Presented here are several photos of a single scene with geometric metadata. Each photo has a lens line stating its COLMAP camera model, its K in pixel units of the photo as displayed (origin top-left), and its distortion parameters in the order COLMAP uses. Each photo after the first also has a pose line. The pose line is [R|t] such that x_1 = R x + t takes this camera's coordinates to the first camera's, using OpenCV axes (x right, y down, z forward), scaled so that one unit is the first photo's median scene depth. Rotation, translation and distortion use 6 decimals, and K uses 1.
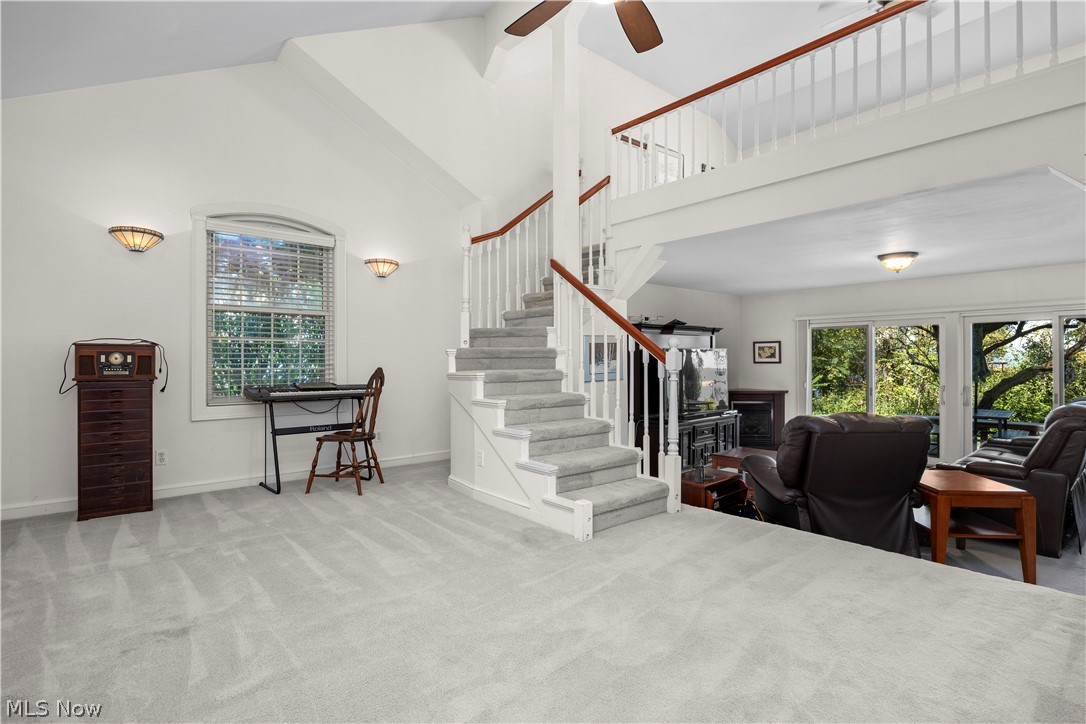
lens RADIAL K [[524.9, 0, 543.5], [0, 524.9, 358.8], [0, 0, 1]] dist [0.026654, 0.000198]
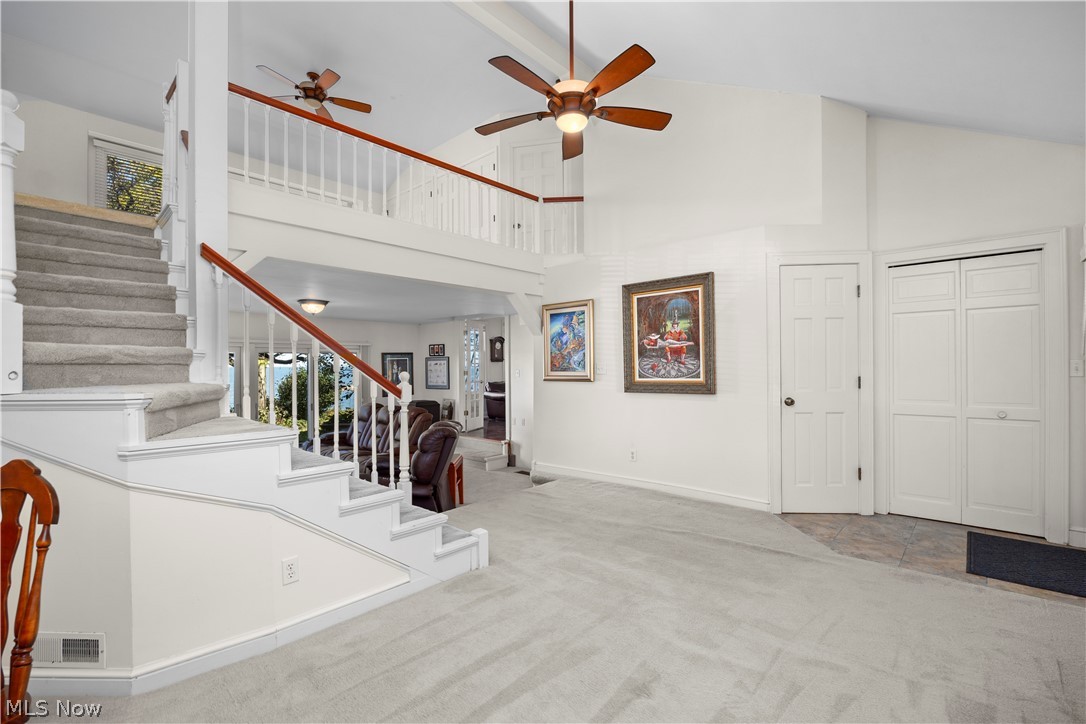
lens RADIAL K [[476.5, 0, 540.4], [0, 476.5, 368.0], [0, 0, 1]] dist [-0.020063, -0.000254]
pose [[-0.118330, 0.004594, 0.992964, -0.432885], [0.001051, 0.999989, -0.004501, -0.026525], [-0.992974, 0.000511, -0.118334, 0.479400]]
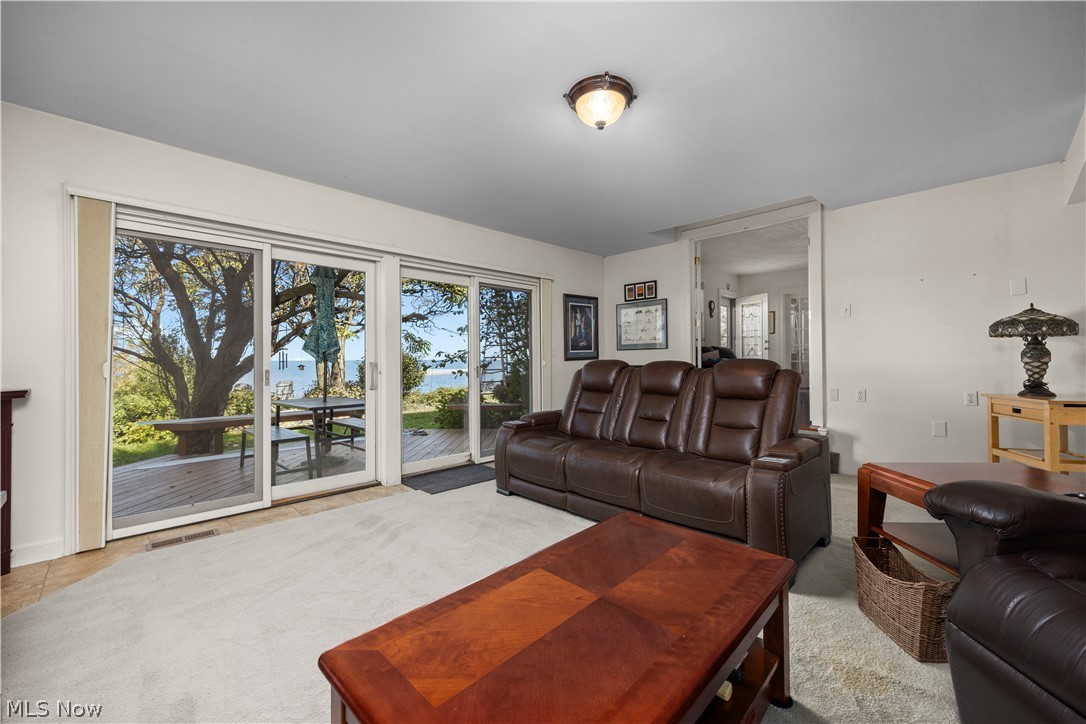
lens RADIAL K [[423.1, 0, 539.9], [0, 423.1, 367.5], [0, 0, 1]] dist [-0.001605, 0.000582]
pose [[-0.062740, -0.012902, 0.997947, 0.210965], [0.004675, 0.999902, 0.013221, 0.055989], [-0.998019, 0.005495, -0.062673, 0.884858]]
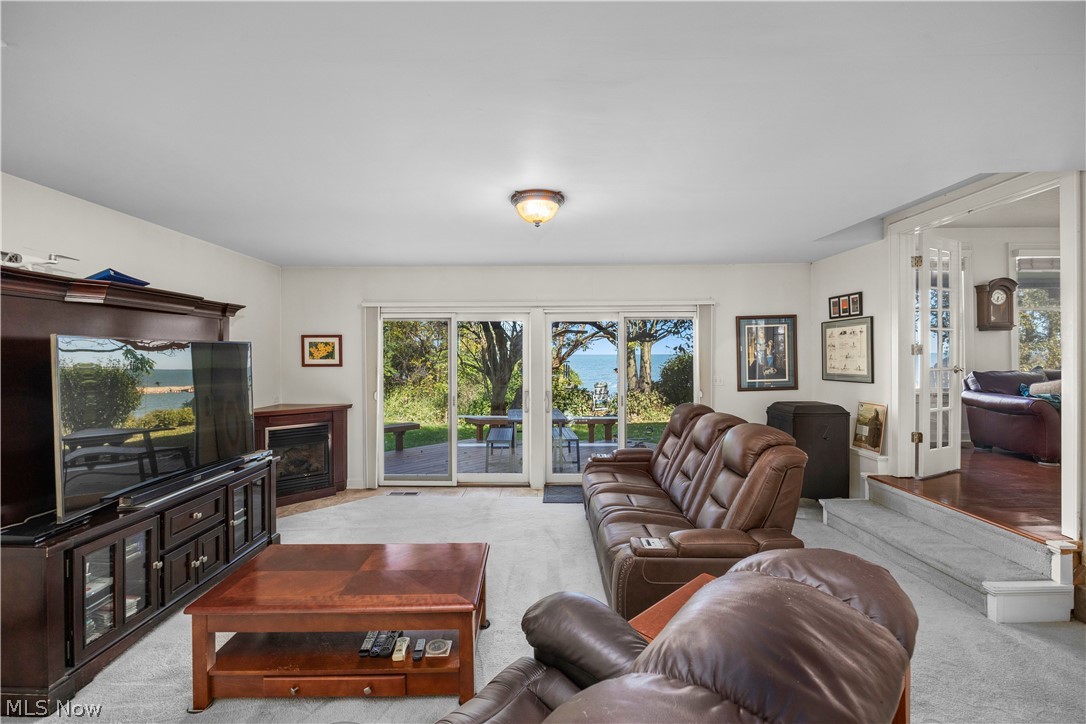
lens RADIAL K [[461.0, 0, 542.6], [0, 461.0, 361.2], [0, 0, 1]] dist [-0.009644, 0.000400]
pose [[0.653138, -0.003682, 0.757230, 0.205564], [-0.002982, 0.999968, 0.007434, -0.004951], [-0.757233, -0.007113, 0.653106, 0.510954]]
